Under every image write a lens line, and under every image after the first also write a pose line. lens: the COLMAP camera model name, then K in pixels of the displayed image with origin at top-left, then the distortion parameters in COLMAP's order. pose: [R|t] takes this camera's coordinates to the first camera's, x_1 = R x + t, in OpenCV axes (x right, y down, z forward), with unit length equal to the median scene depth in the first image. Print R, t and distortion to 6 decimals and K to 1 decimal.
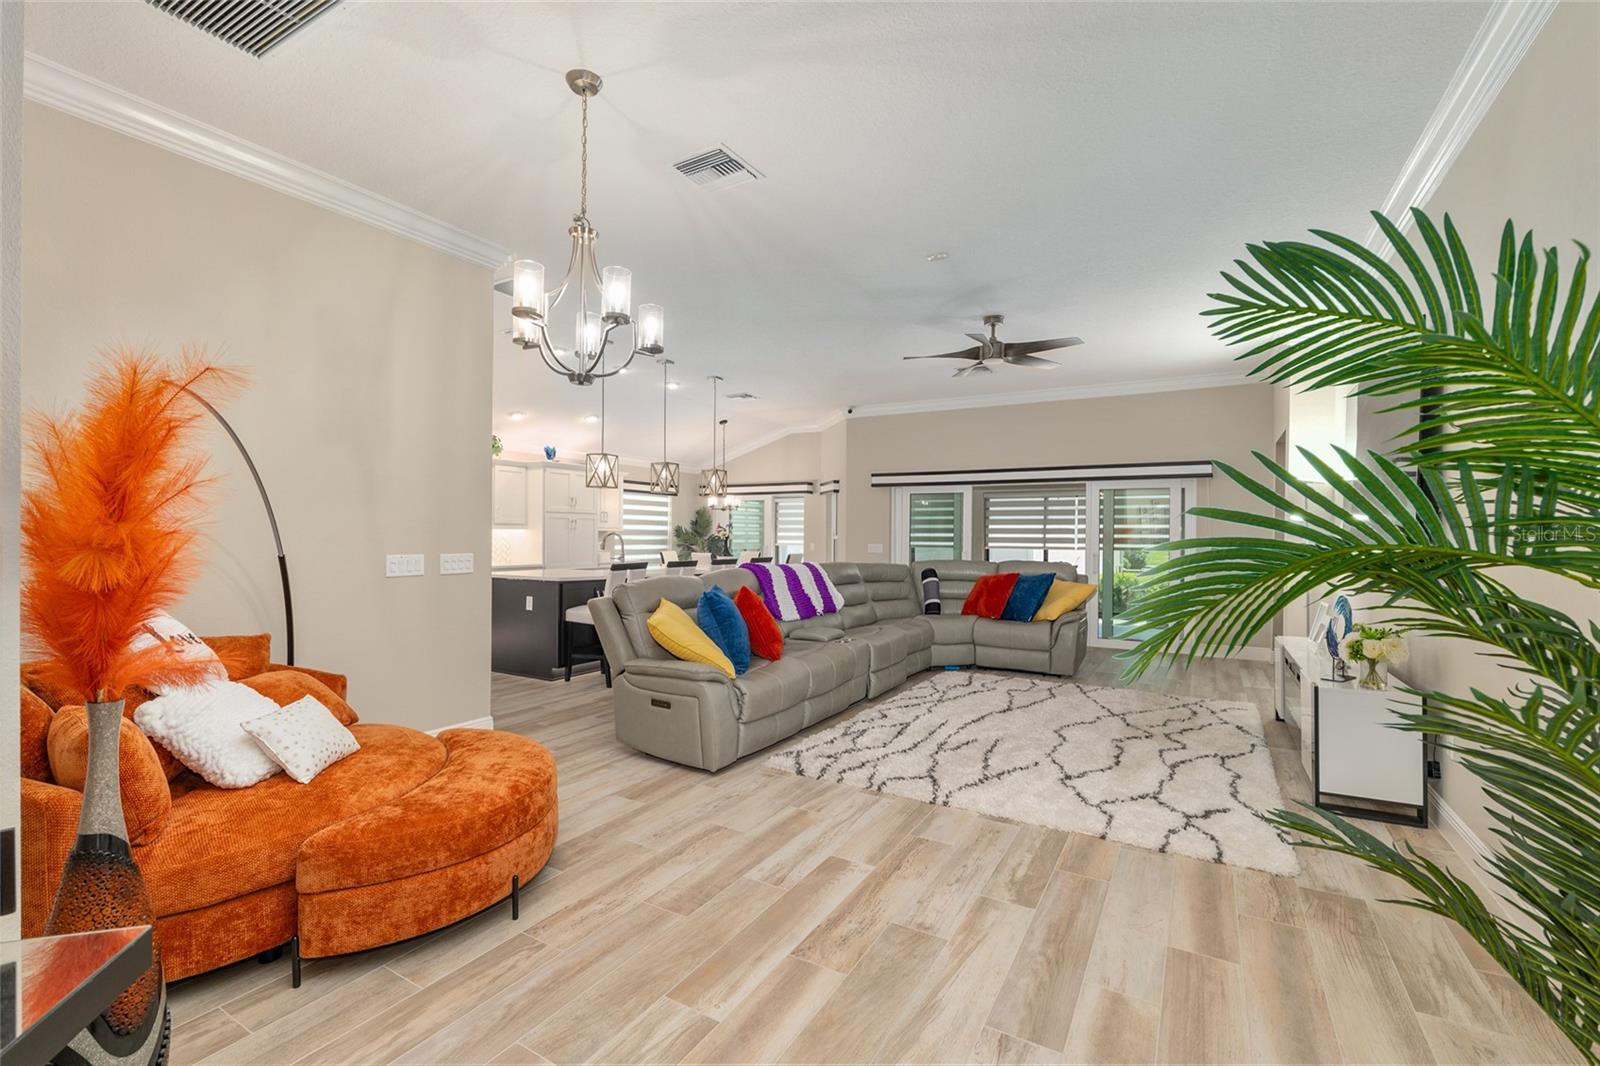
lens RADIAL K [[690.2, 0, 800.3], [0, 690.2, 538.2], [0, 0, 1]] dist [-0.001445, -0.000163]
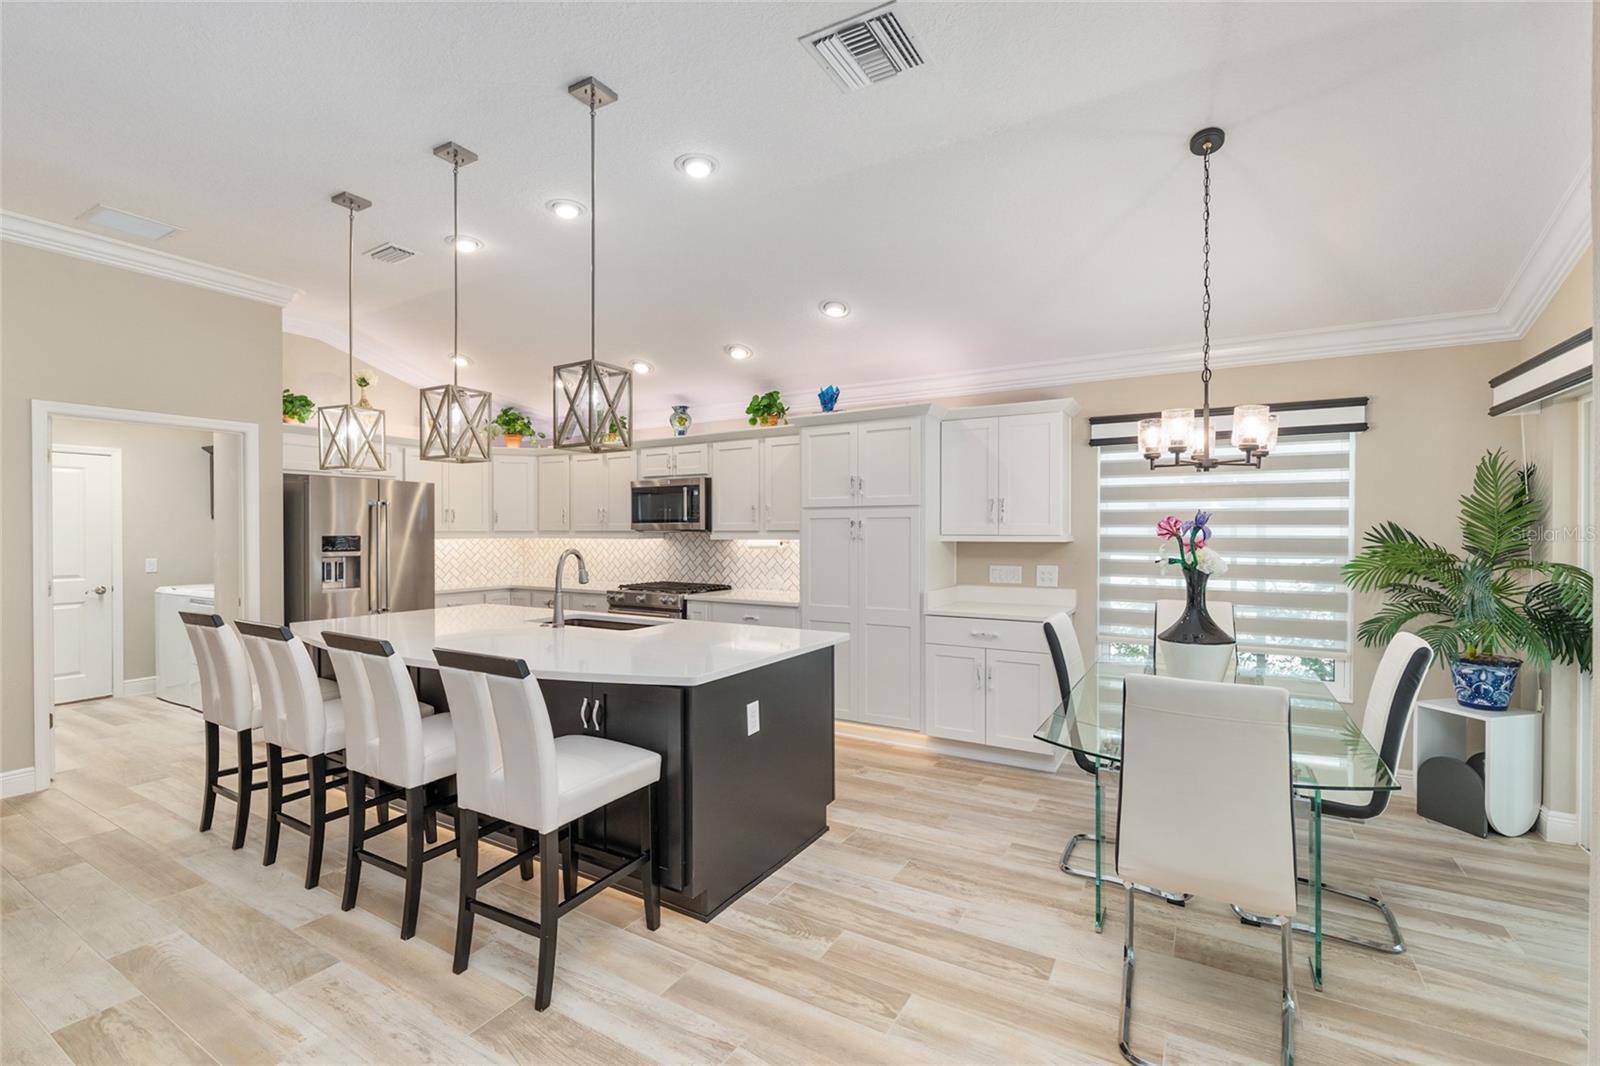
lens RADIAL K [[702.8, 0, 798.5], [0, 702.8, 536.7], [0, 0, 1]] dist [-0.003250, -0.000673]
pose [[-0.008905, 0.002398, -0.999957, 0.238562], [-0.002649, 0.999994, 0.002421, -0.020802], [0.999957, 0.002670, -0.008898, 1.232723]]
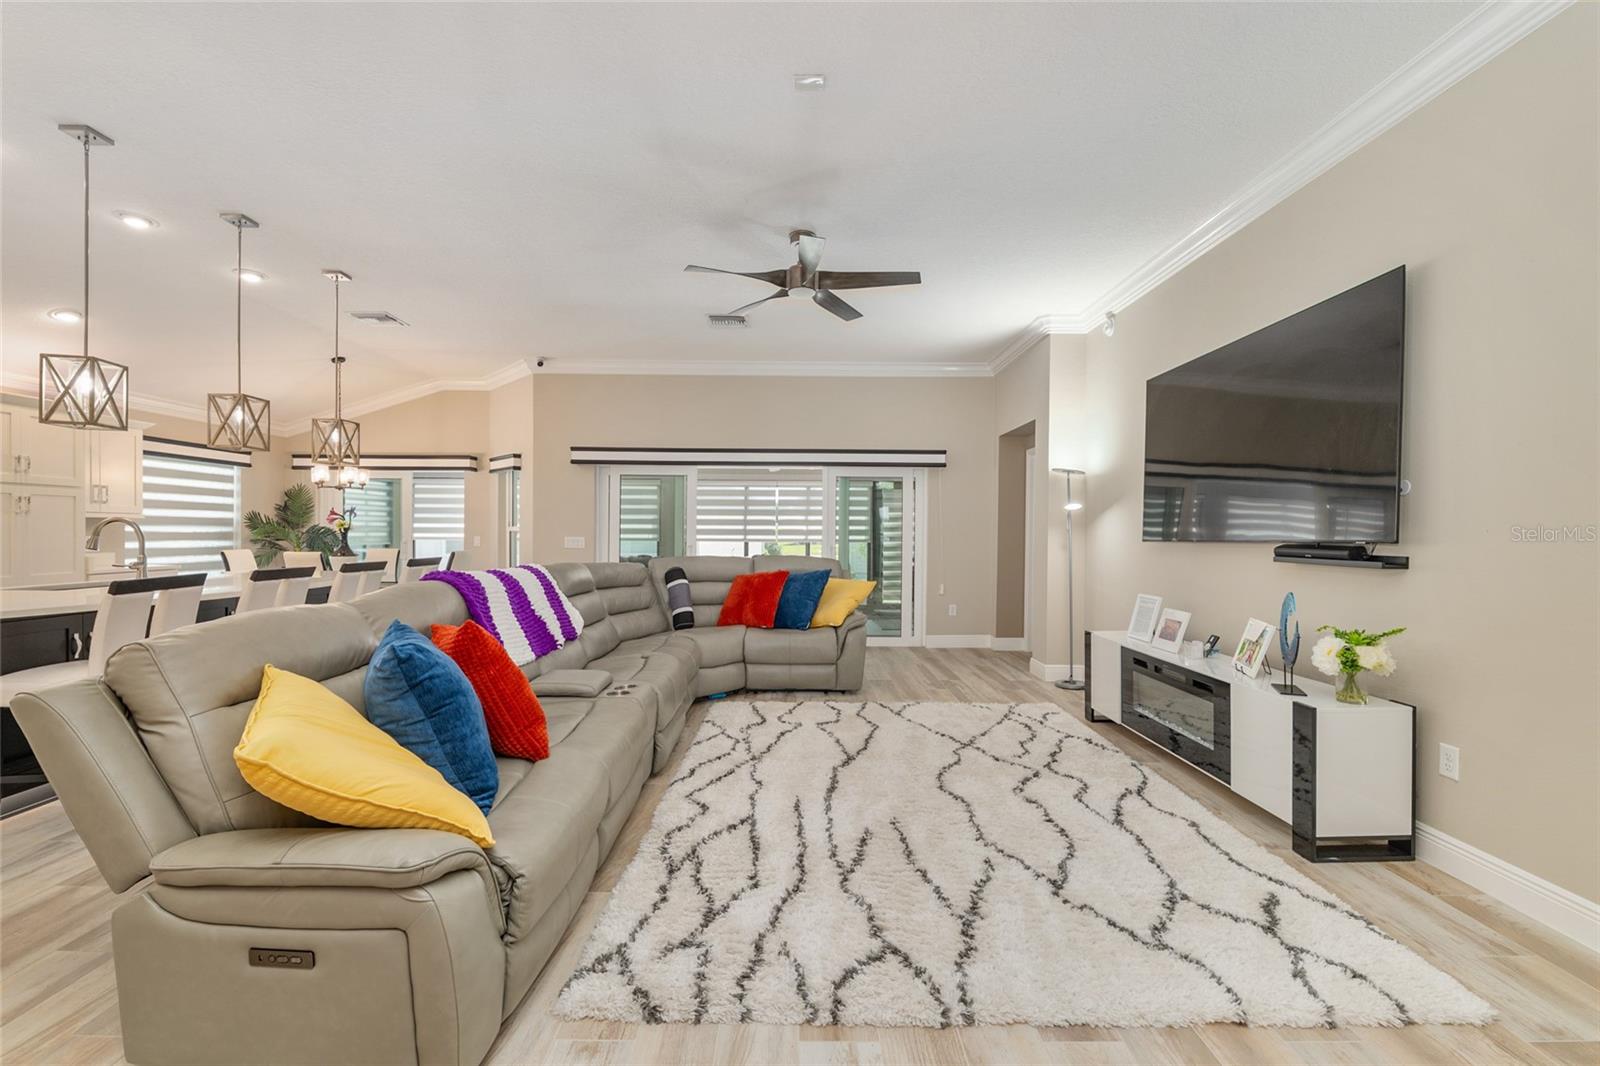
lens RADIAL K [[665.3, 0, 795.3], [0, 665.3, 537.4], [0, 0, 1]] dist [-0.008190, -0.000329]
pose [[0.863823, -0.006438, 0.503754, -0.076141], [0.001916, 0.999953, 0.009494, 0.003060], [-0.503792, -0.007236, 0.863795, 0.298125]]
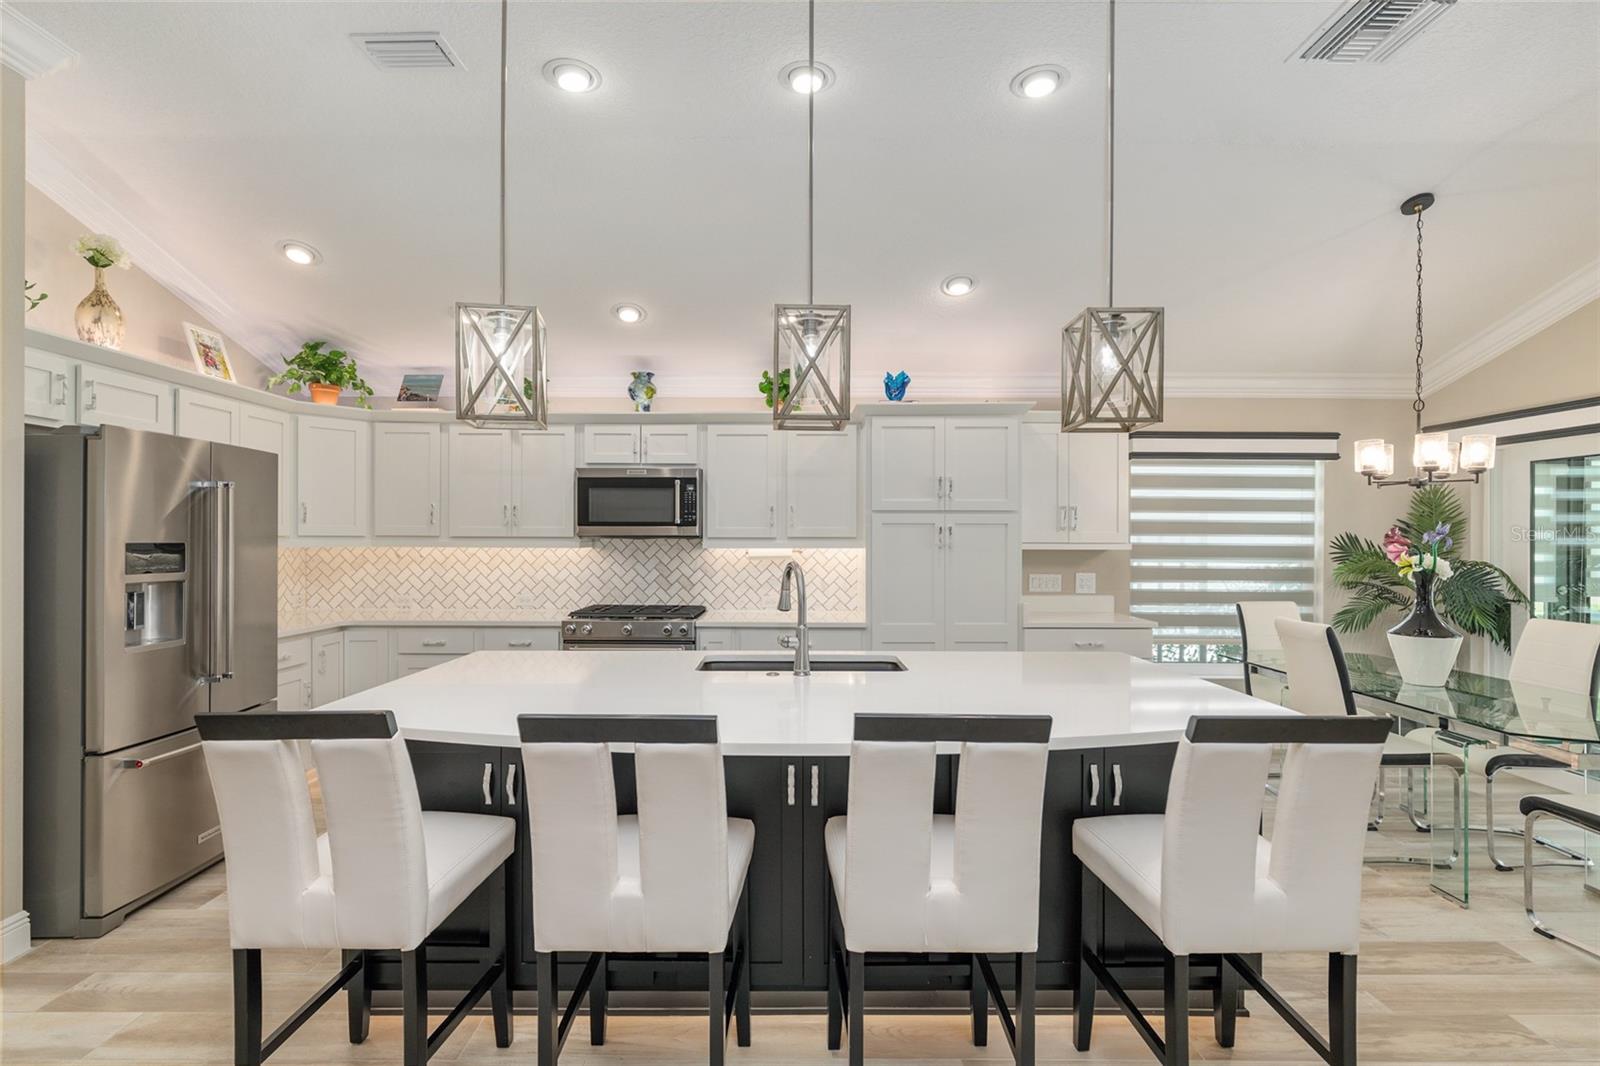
lens RADIAL K [[748.6, 0, 800.2], [0, 748.6, 538.5], [0, 0, 1]] dist [0.002739, -0.000222]
pose [[0.508200, -0.005309, -0.861223, 0.055629], [-0.003316, 0.999962, -0.008121, -0.018890], [0.861233, 0.006983, 0.508162, 0.859442]]
